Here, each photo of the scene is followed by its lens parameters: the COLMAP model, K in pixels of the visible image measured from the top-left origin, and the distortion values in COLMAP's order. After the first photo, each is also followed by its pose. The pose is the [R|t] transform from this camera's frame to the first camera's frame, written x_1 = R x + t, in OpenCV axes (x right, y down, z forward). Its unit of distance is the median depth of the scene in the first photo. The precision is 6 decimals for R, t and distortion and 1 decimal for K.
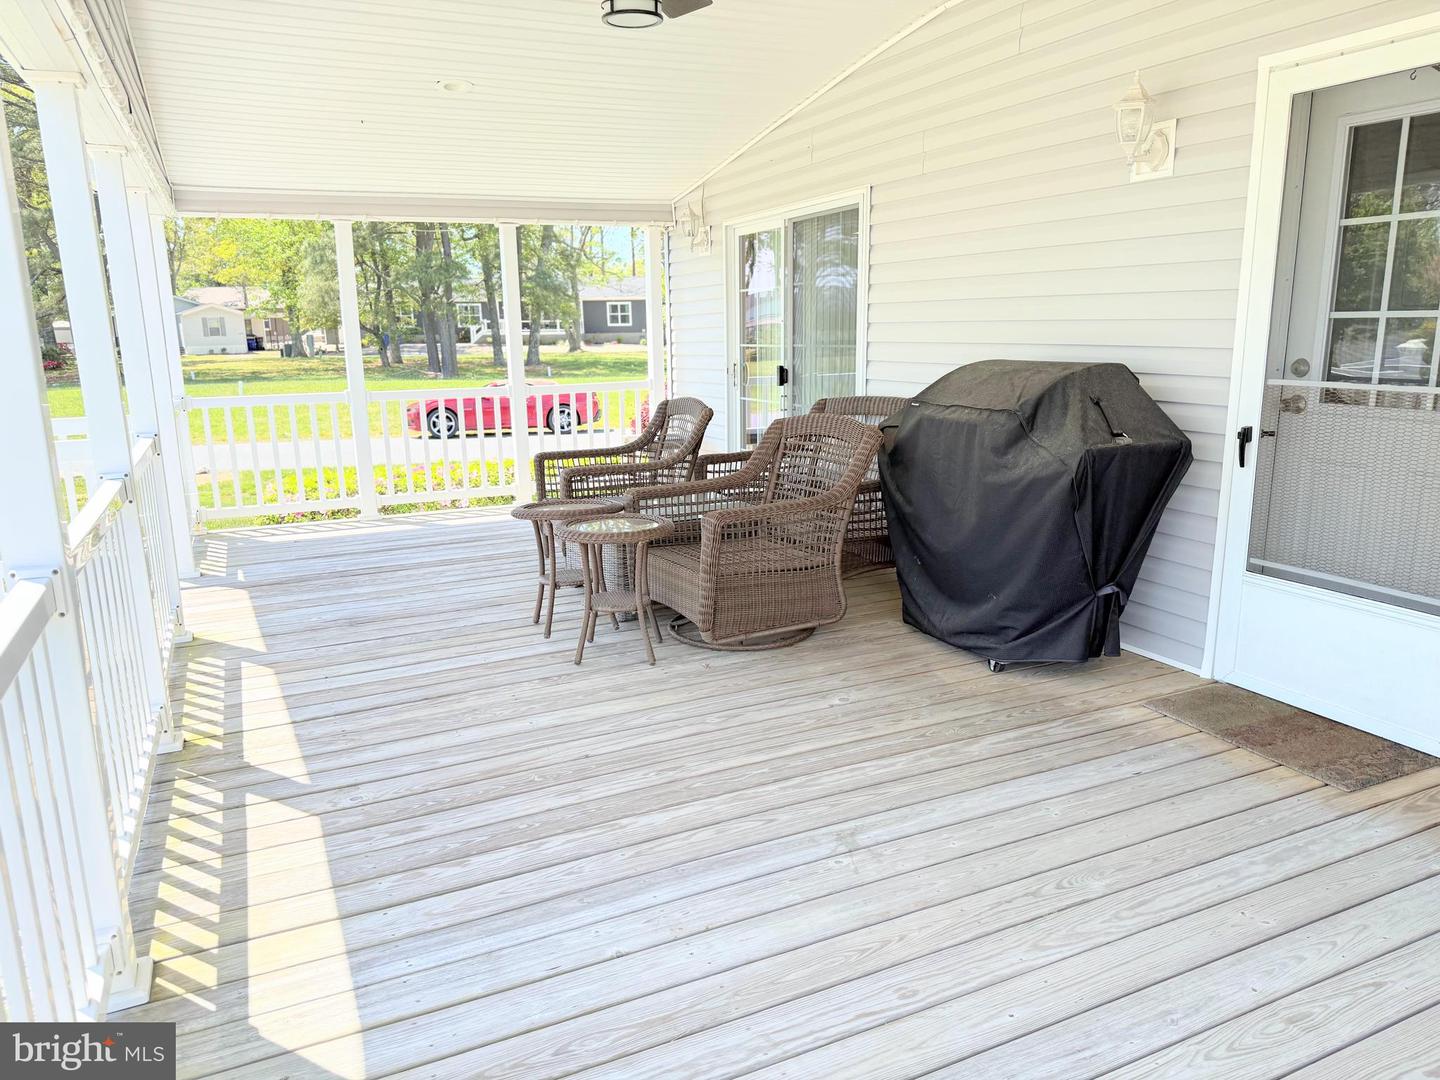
lens RADIAL K [[1021.3, 0, 720.0], [0, 1021.3, 540.0], [0, 0, 1]] dist [-0.005758, -0.002096]
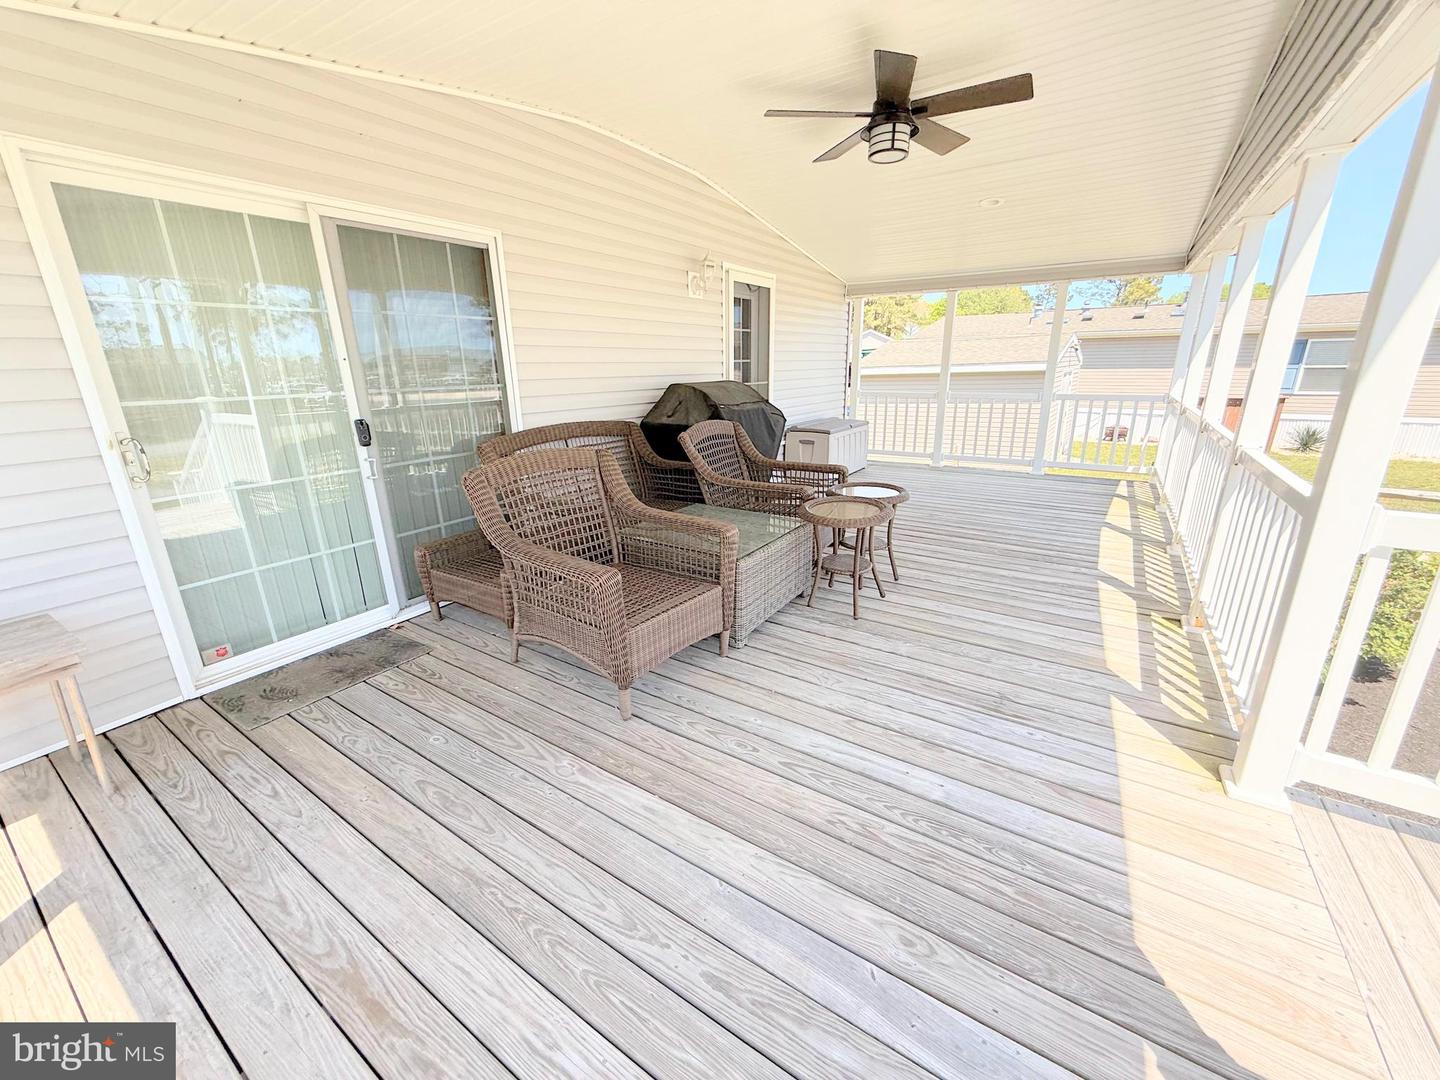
lens RADIAL K [[575.8, 0, 720.0], [0, 575.8, 540.0], [0, 0, 1]] dist [0.001286, 0.000158]
pose [[-0.521700, -0.227404, 0.822263, -0.749161], [0.207471, 0.901068, 0.380832, -0.344250], [-0.827518, 0.369276, -0.422907, 1.671382]]
